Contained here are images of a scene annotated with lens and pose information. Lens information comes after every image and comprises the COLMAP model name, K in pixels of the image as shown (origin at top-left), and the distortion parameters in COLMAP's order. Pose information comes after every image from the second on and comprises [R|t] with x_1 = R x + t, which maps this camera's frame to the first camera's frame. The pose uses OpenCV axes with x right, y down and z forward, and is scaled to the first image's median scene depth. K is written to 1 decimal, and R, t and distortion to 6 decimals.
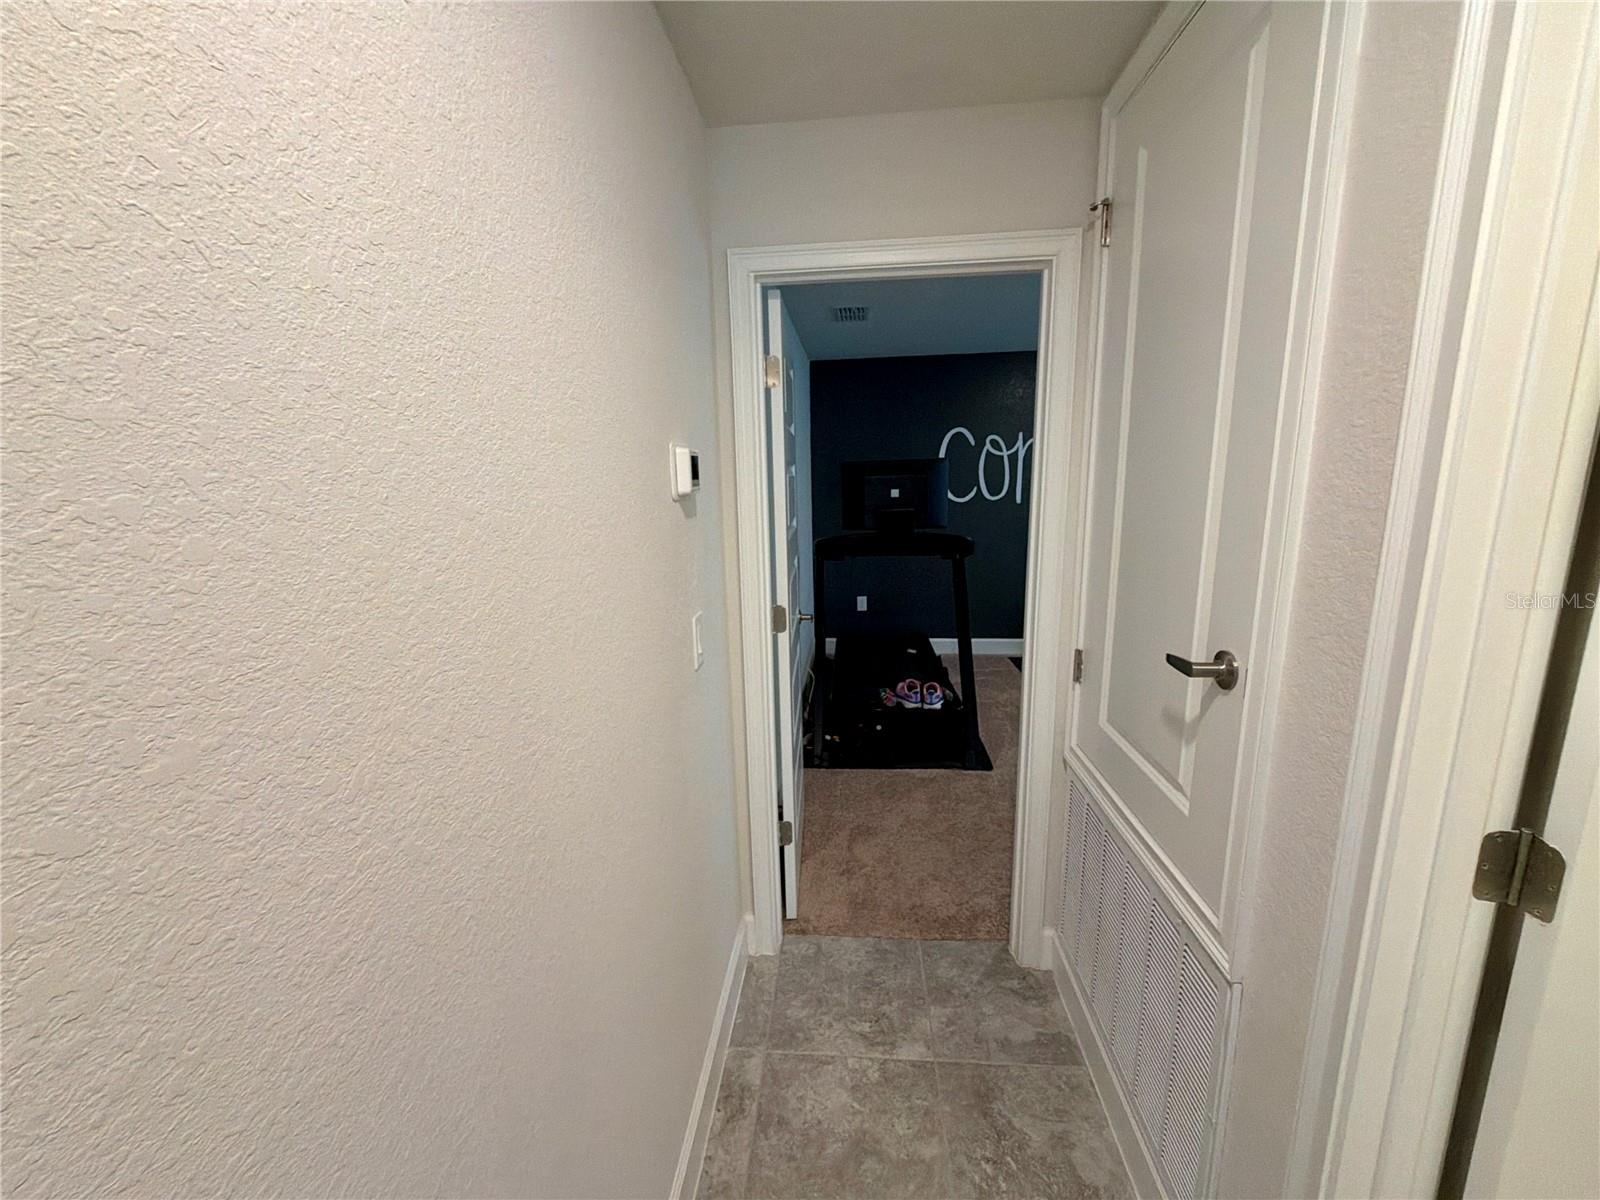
lens RADIAL K [[638.0, 0, 804.8], [0, 638.0, 601.1], [0, 0, 1]] dist [0.000697, 0.000129]
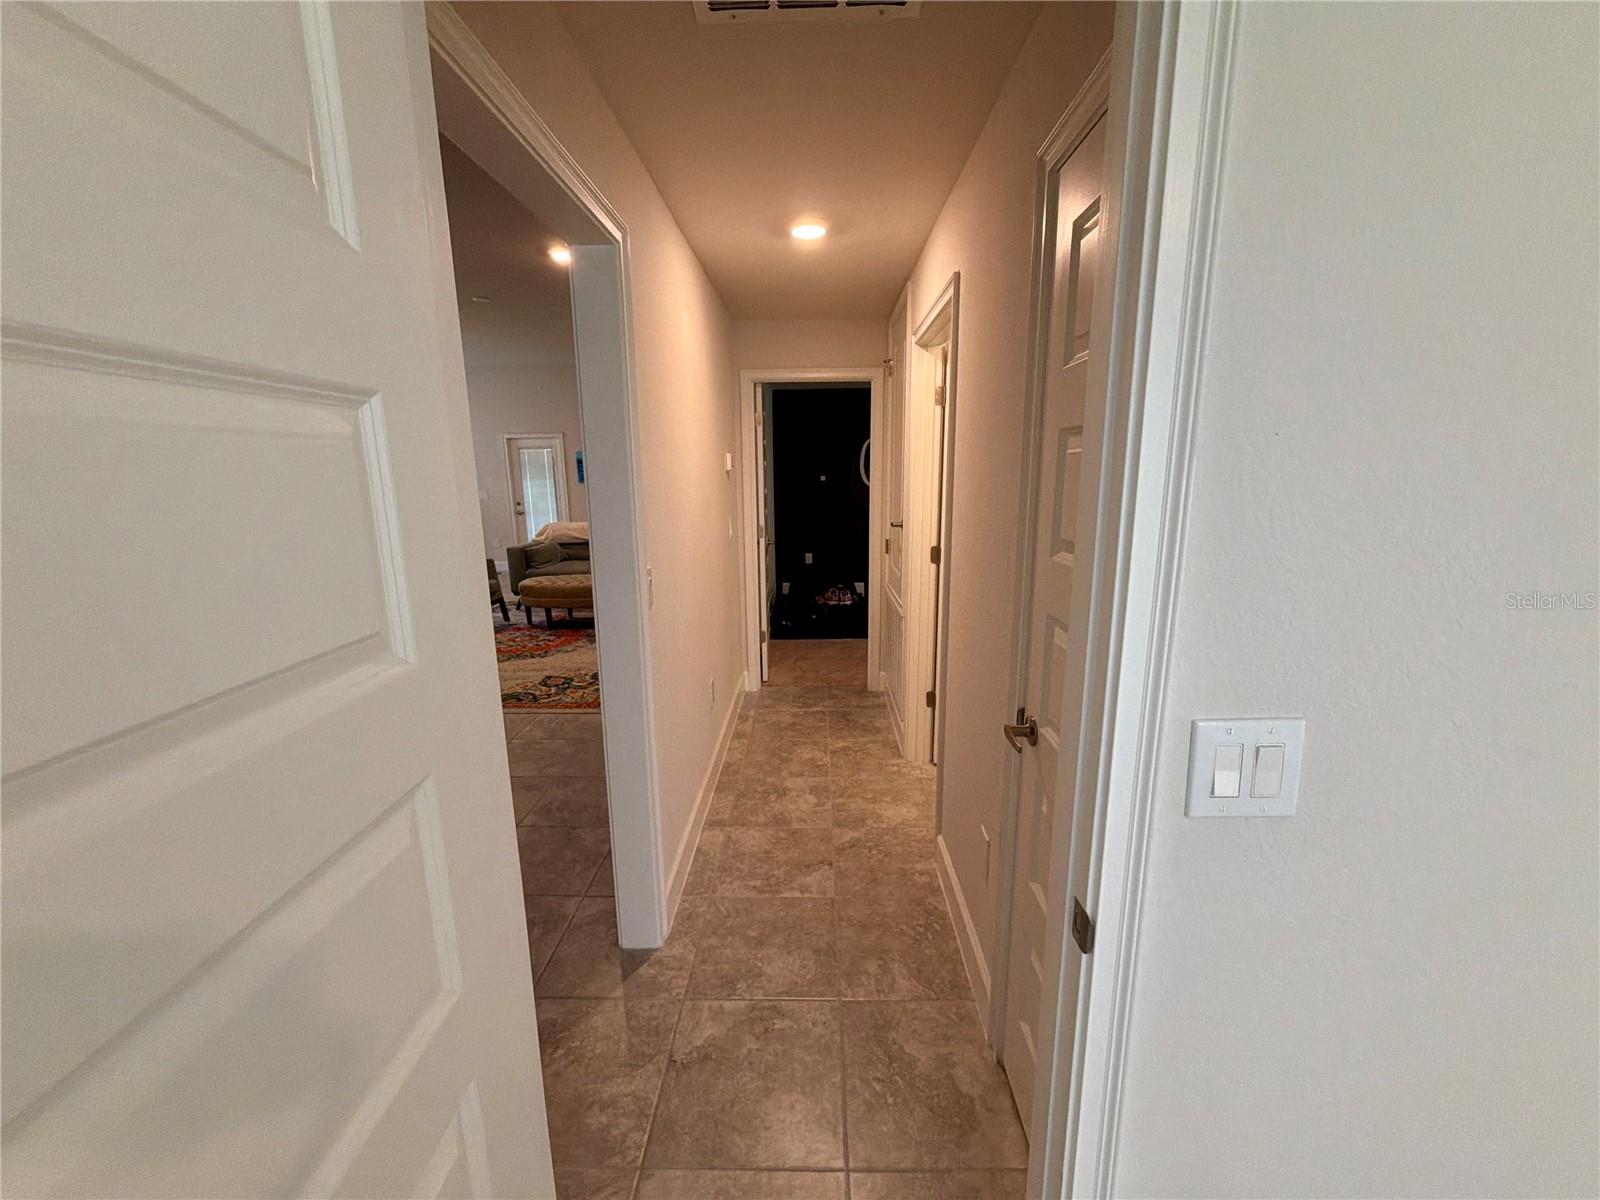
lens RADIAL K [[638.0, 0, 804.8], [0, 638.0, 601.1], [0, 0, 1]] dist [0.000697, 0.000129]
pose [[0.997896, -0.000355, 0.064841, -0.028388], [-0.000391, 0.999934, 0.011499, 0.234551], [-0.064841, -0.011500, 0.997829, -1.147587]]
